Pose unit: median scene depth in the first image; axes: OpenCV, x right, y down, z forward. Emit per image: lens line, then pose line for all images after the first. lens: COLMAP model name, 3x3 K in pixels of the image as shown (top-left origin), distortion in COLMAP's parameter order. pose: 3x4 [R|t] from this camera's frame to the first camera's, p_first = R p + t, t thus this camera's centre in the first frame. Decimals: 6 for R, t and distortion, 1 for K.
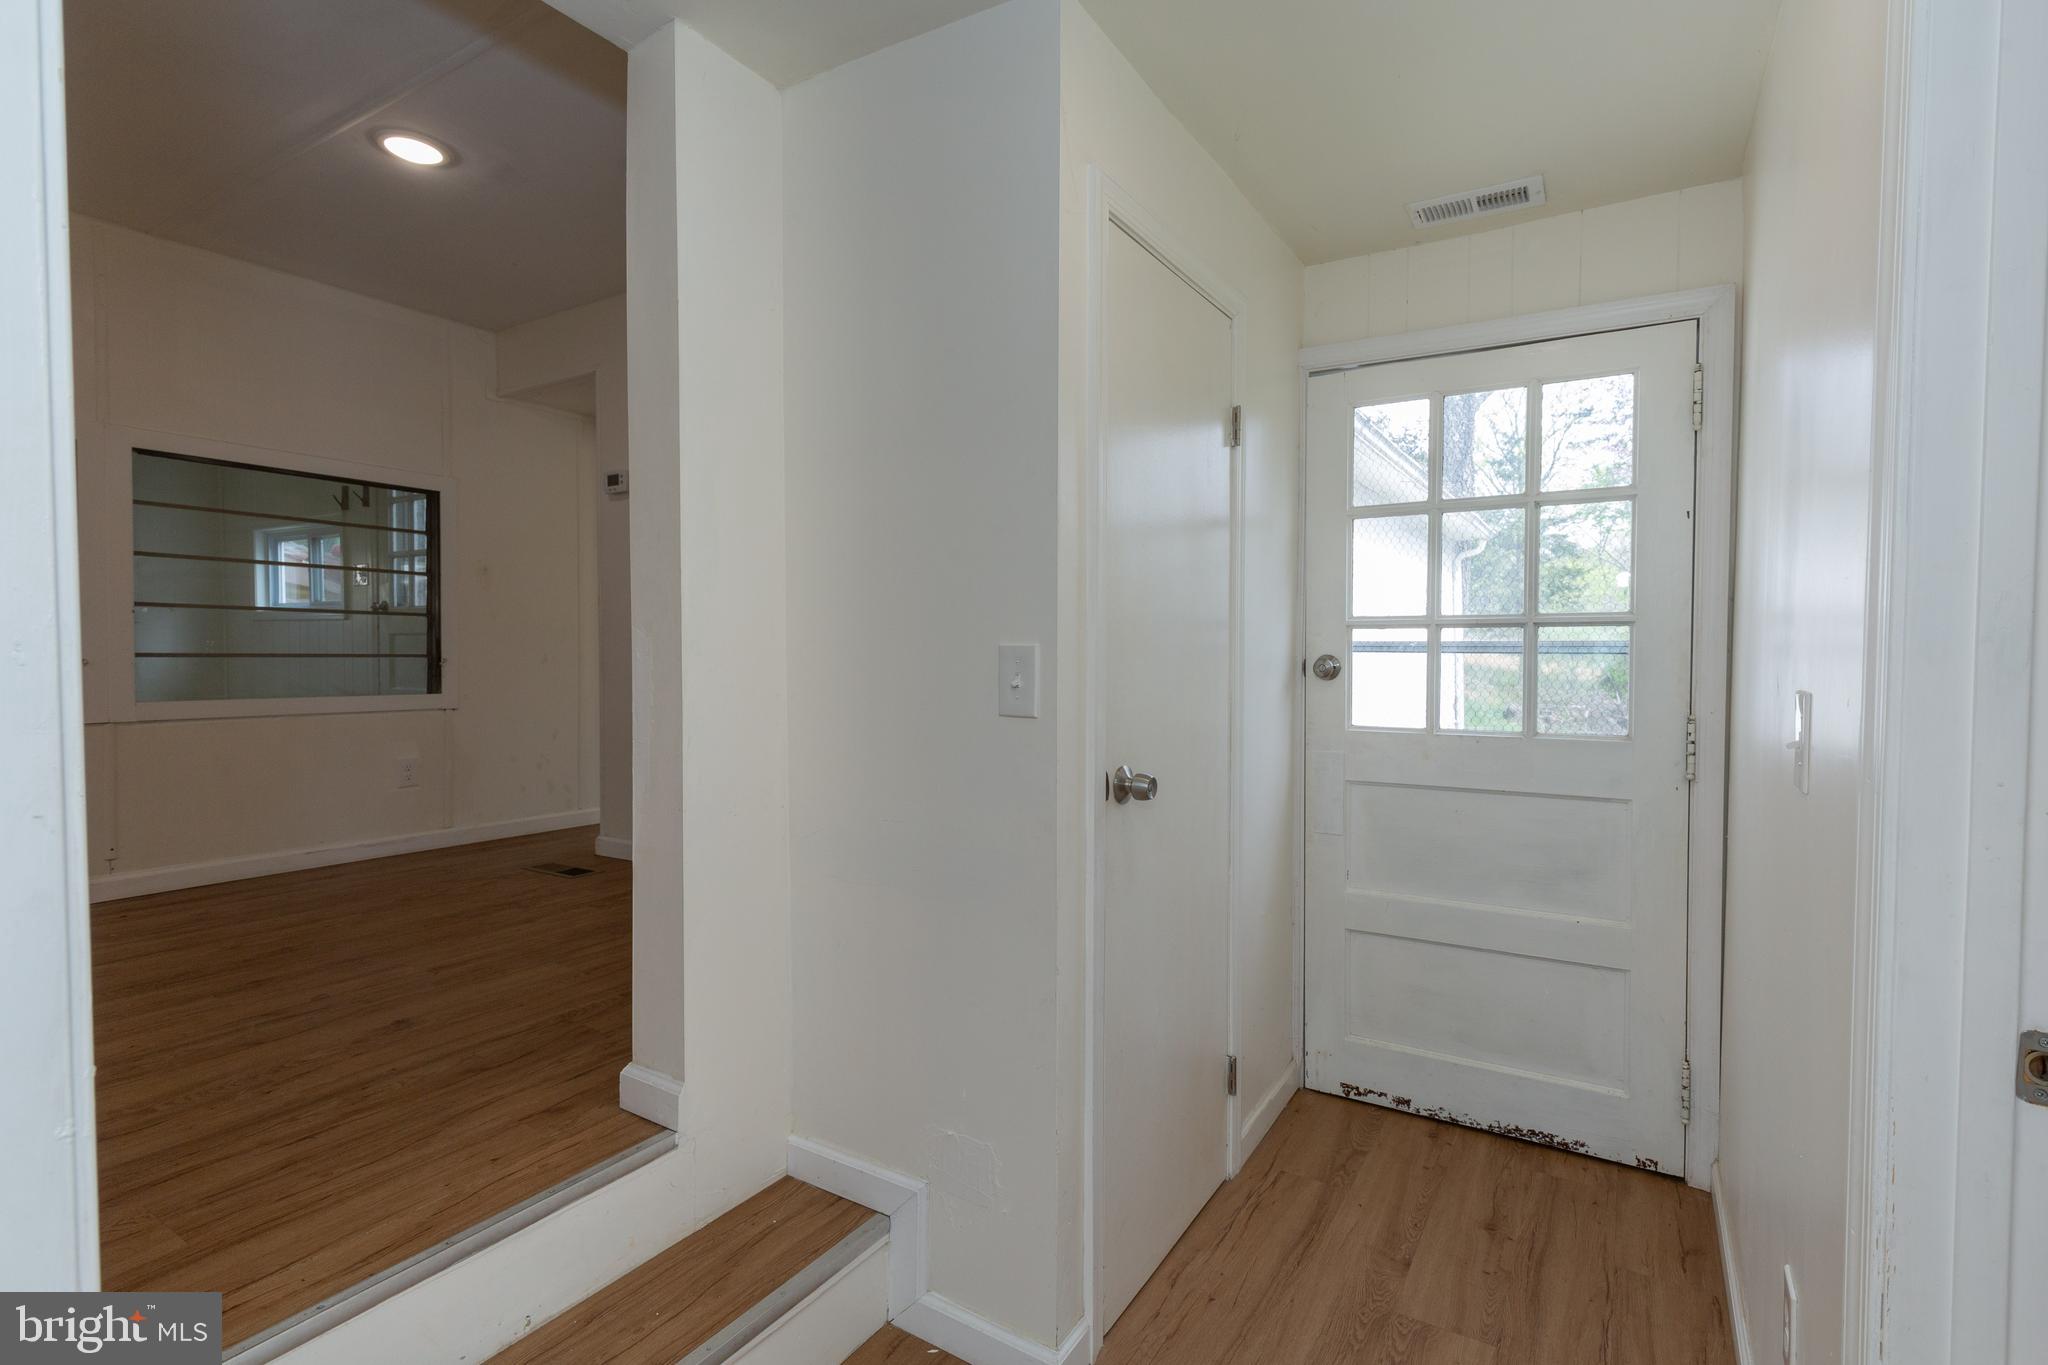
lens RADIAL K [[952.9, 0, 1012.1], [0, 952.9, 683.9], [0, 0, 1]] dist [0.041075, 0.000064]
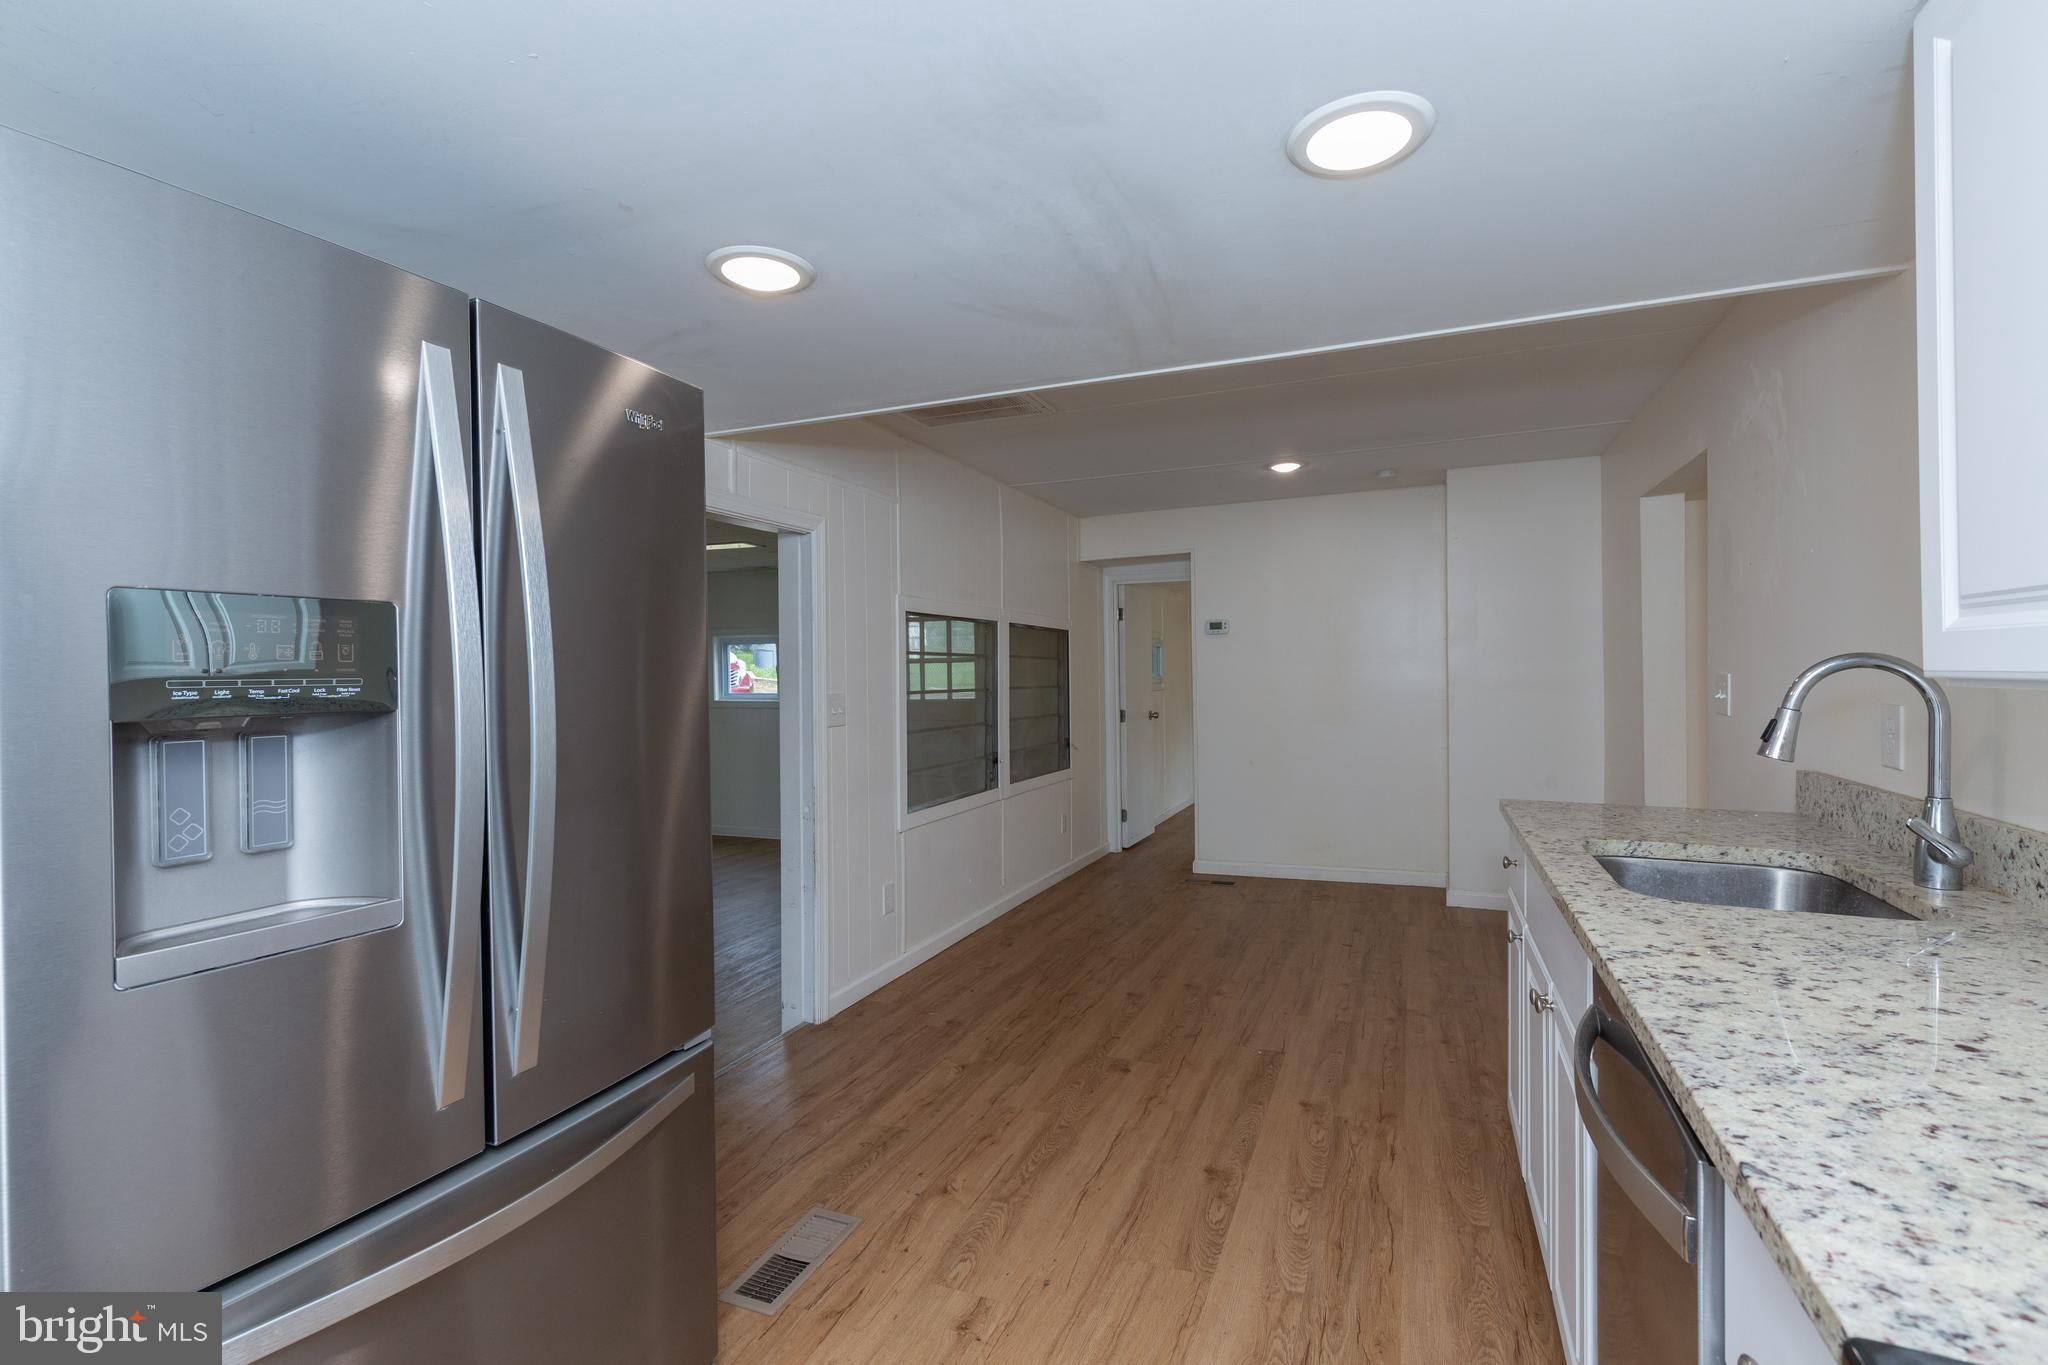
lens RADIAL K [[948.3, 0, 1029.0], [0, 948.3, 680.1], [0, 0, 1]] dist [0.005531, 0.000695]
pose [[0.980533, -0.014257, 0.195834, -2.025719], [0.018863, 0.999587, -0.021676, -0.178703], [-0.195445, 0.024948, 0.980397, -0.774820]]
